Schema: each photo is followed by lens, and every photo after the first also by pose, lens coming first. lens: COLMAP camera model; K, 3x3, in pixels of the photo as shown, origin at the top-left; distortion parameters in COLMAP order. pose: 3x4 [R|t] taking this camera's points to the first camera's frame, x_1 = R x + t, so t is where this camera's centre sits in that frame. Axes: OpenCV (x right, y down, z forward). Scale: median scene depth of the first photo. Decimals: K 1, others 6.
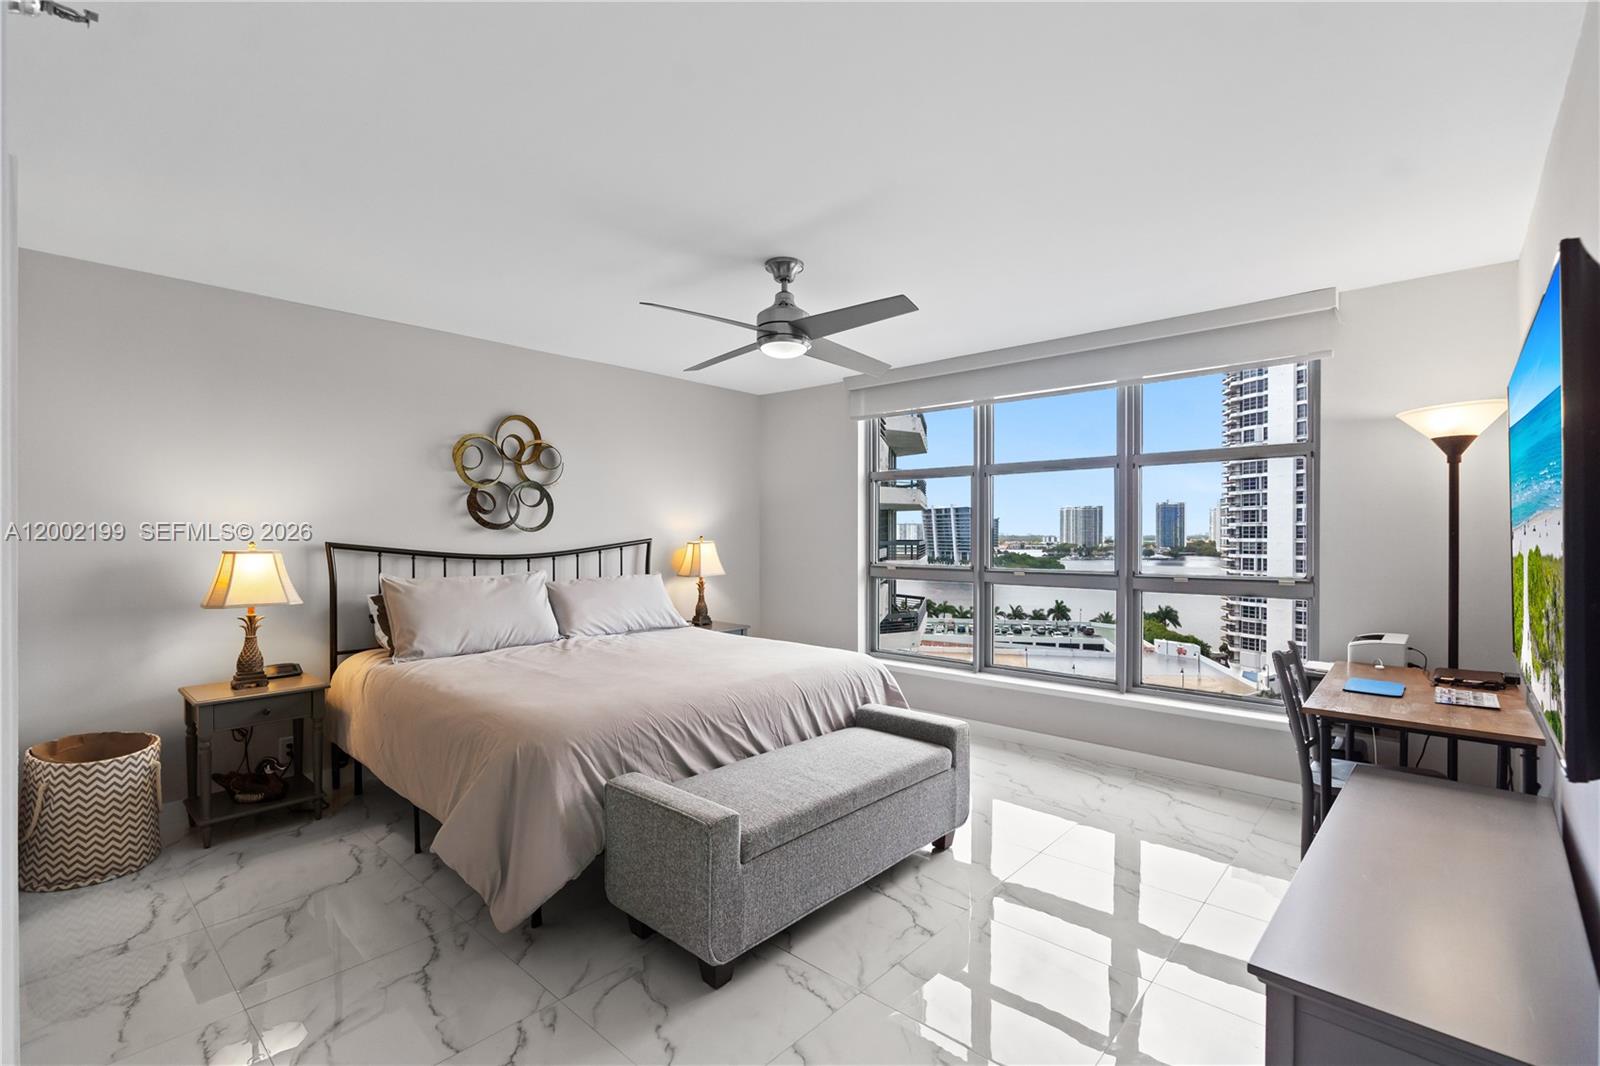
lens RADIAL K [[724.3, 0, 797.3], [0, 724.3, 527.1], [0, 0, 1]] dist [0.000117, 0.000594]
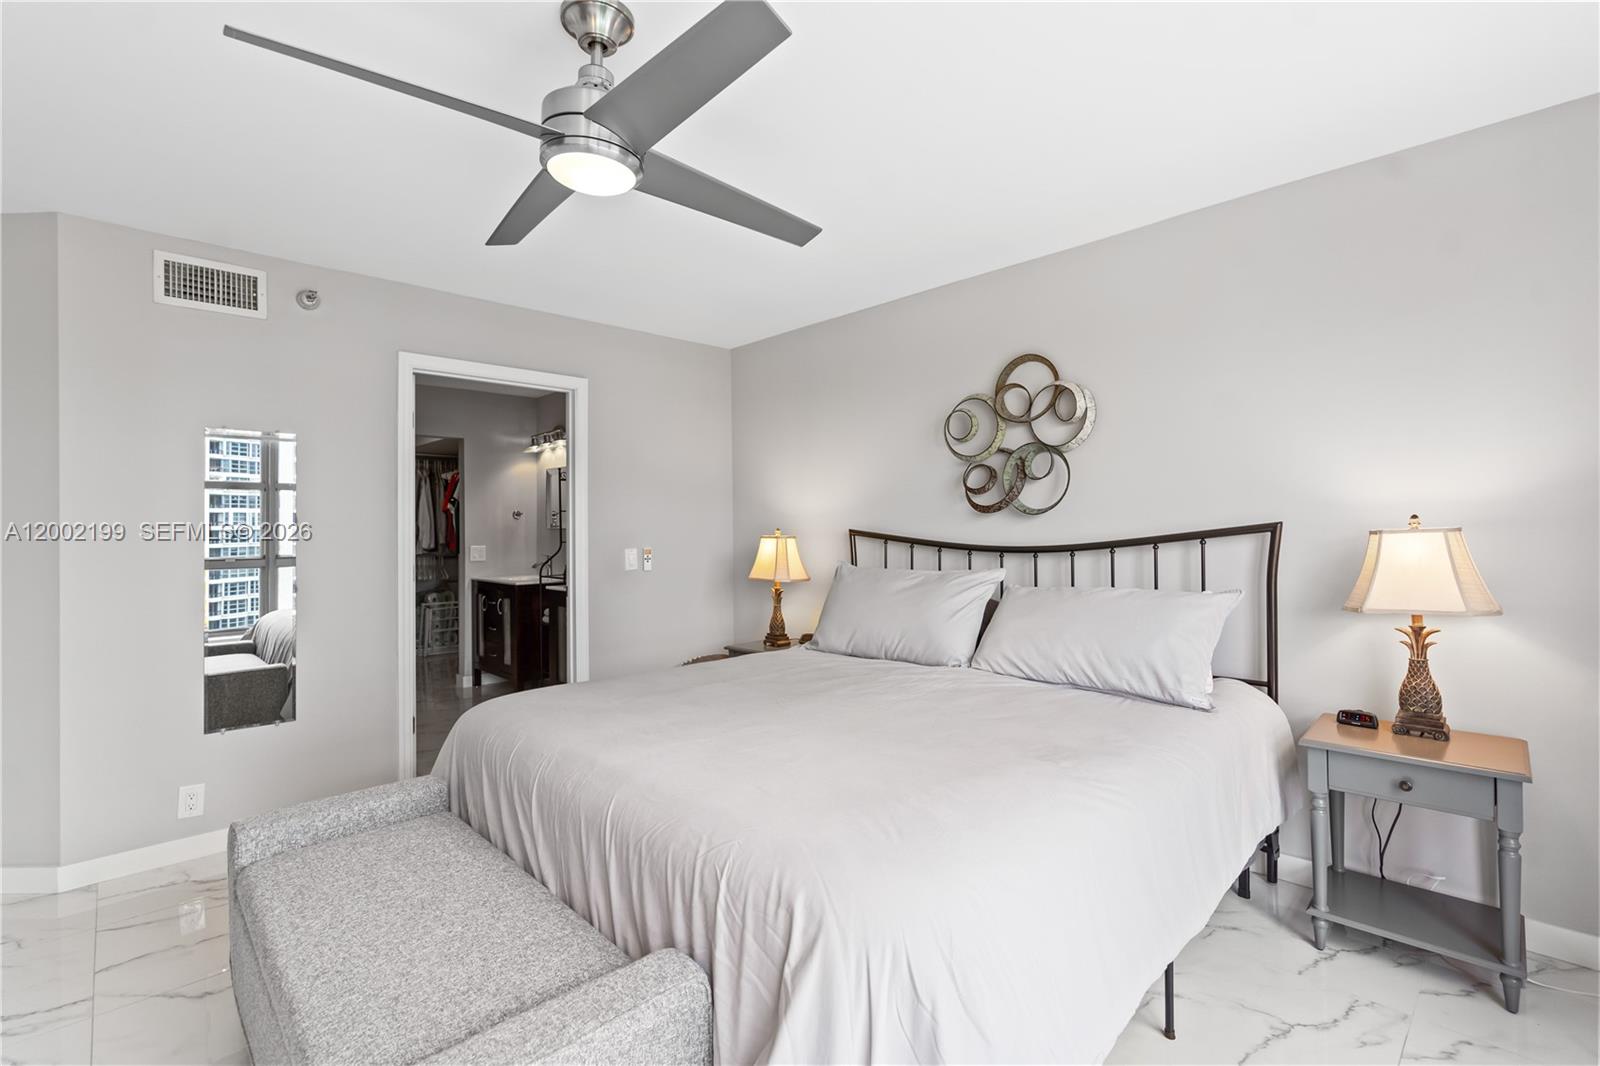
lens RADIAL K [[724.3, 0, 797.3], [0, 724.3, 527.1], [0, 0, 1]] dist [0.000117, 0.000594]
pose [[-0.061329, -0.012379, -0.998041, 0.348360], [0.008208, 0.999883, -0.012906, 0.025474], [0.998084, -0.008983, -0.061220, 0.808767]]
